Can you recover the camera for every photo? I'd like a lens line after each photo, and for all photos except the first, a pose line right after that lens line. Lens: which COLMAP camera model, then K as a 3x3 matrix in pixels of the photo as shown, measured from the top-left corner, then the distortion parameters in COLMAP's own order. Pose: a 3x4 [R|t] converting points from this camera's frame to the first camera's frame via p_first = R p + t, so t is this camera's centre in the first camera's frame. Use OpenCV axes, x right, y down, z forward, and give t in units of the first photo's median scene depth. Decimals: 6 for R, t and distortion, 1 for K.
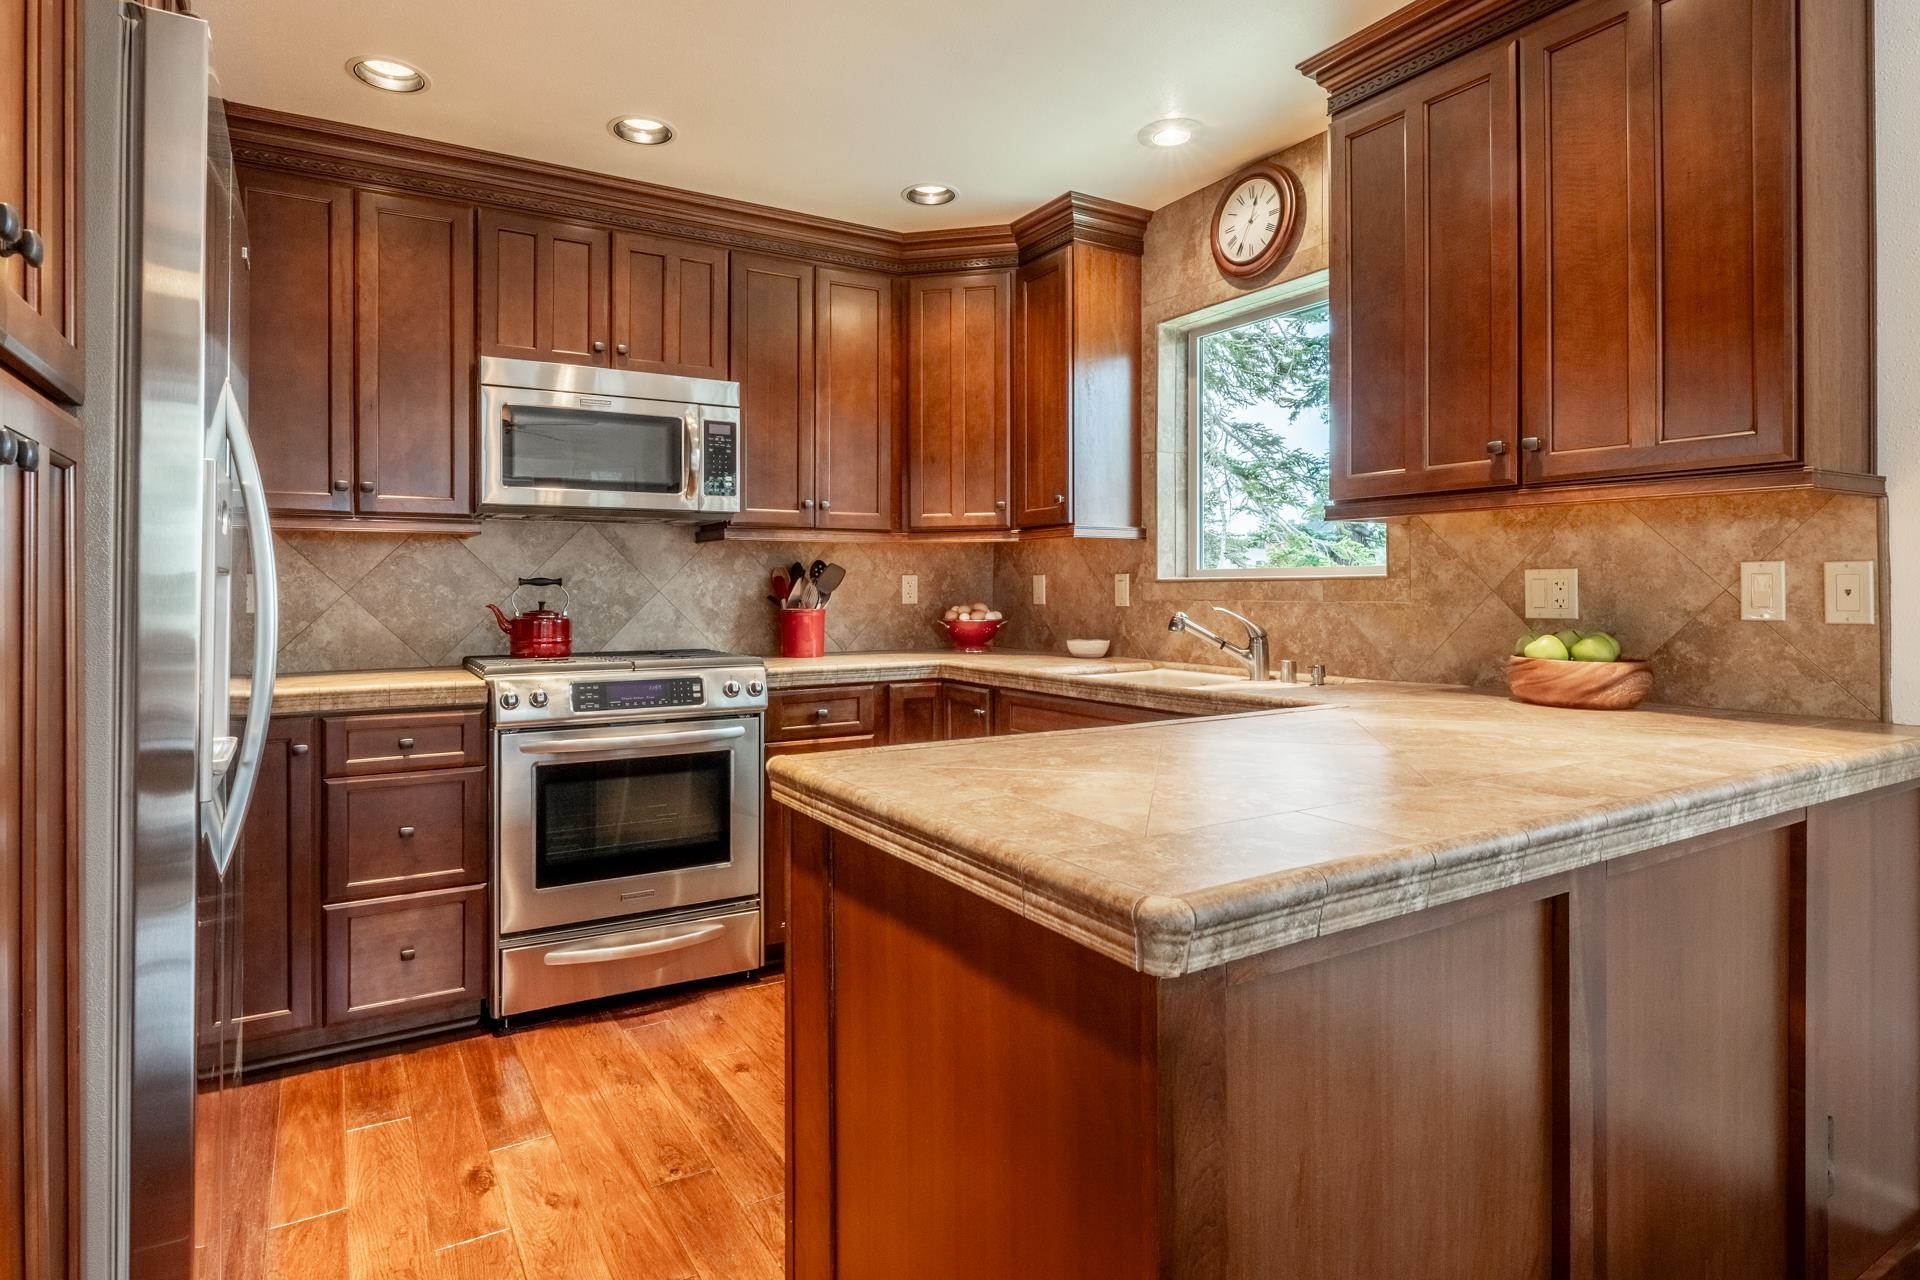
lens RADIAL K [[1016.9, 0, 925.9], [0, 1016.9, 580.3], [0, 0, 1]] dist [-0.004568, -0.001772]
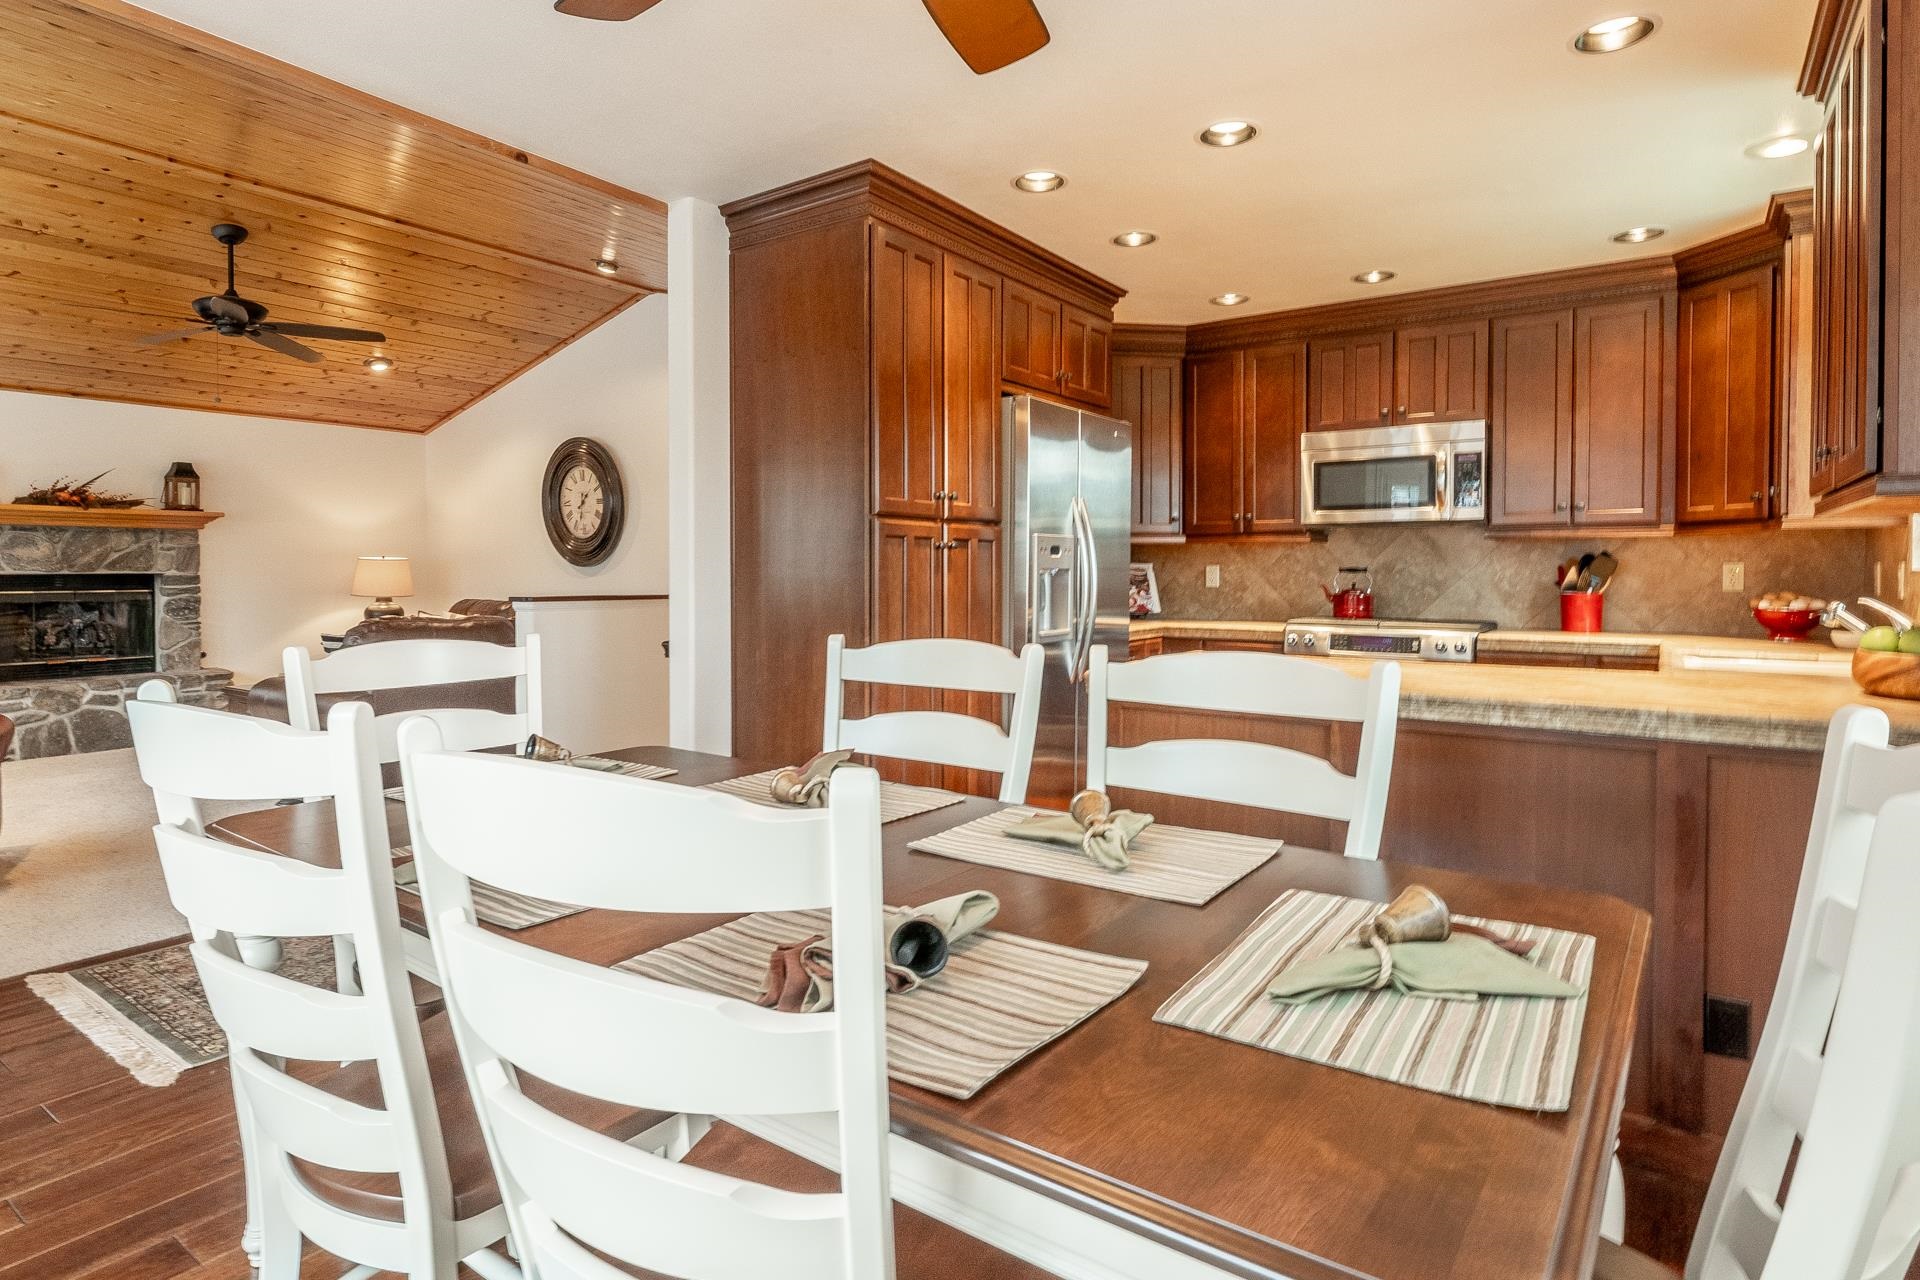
lens RADIAL K [[1016.9, 0, 908.4], [0, 1016.9, 585.5], [0, 0, 1]] dist [-0.004568, -0.001772]
pose [[0.384035, 0.017147, -0.923159, 0.770574], [0.005939, 0.999761, 0.021041, -0.011443], [0.923299, -0.013563, 0.383841, -0.213669]]
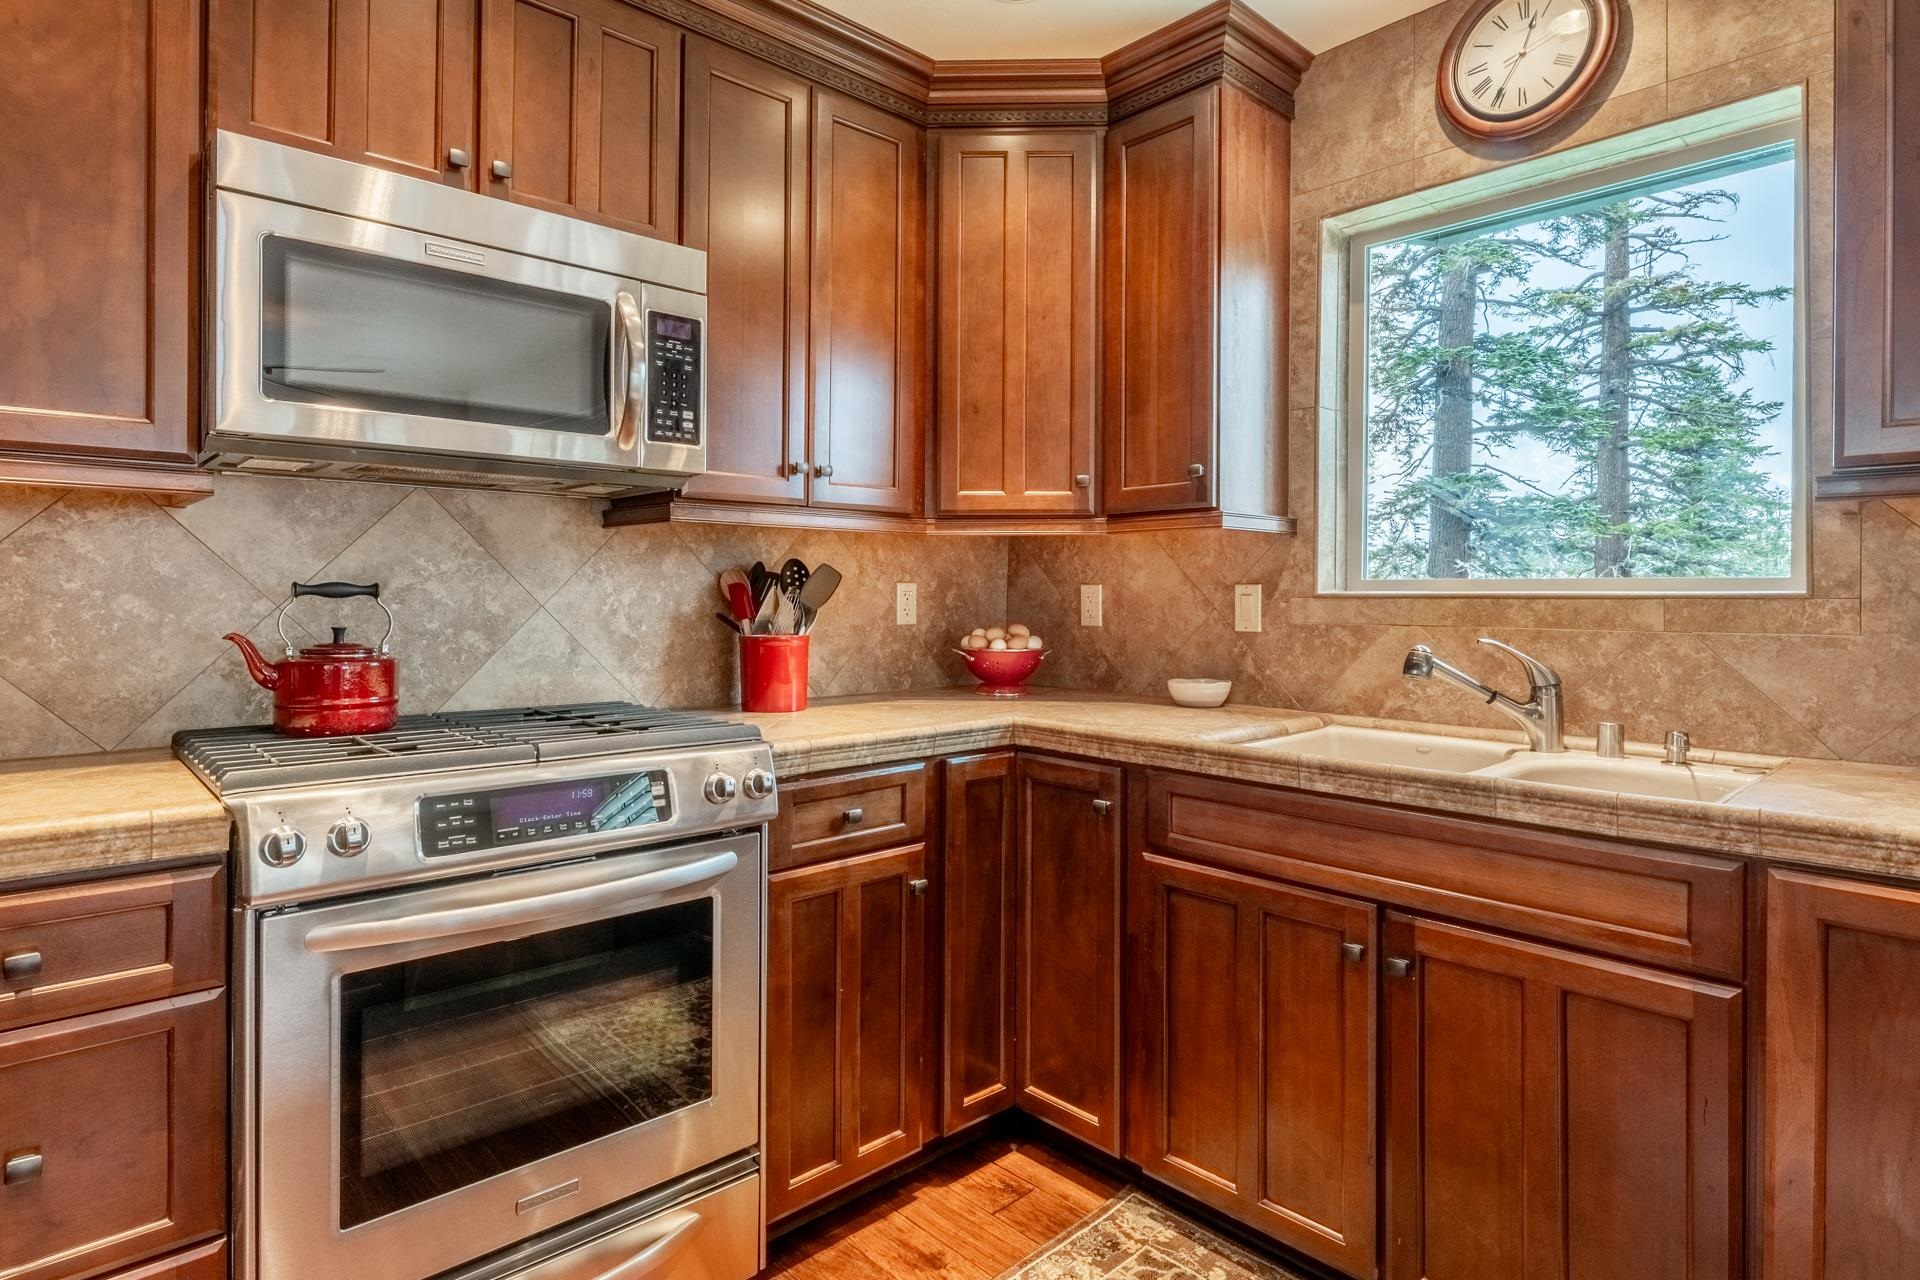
lens RADIAL K [[1016.9, 0, 922.4], [0, 1016.9, 596.1], [0, 0, 1]] dist [-0.004568, -0.001772]
pose [[0.979543, 0.007269, 0.201104, -0.180749], [-0.009191, 0.999921, 0.008627, -0.002782], [-0.201026, -0.010299, 0.979532, 0.406105]]
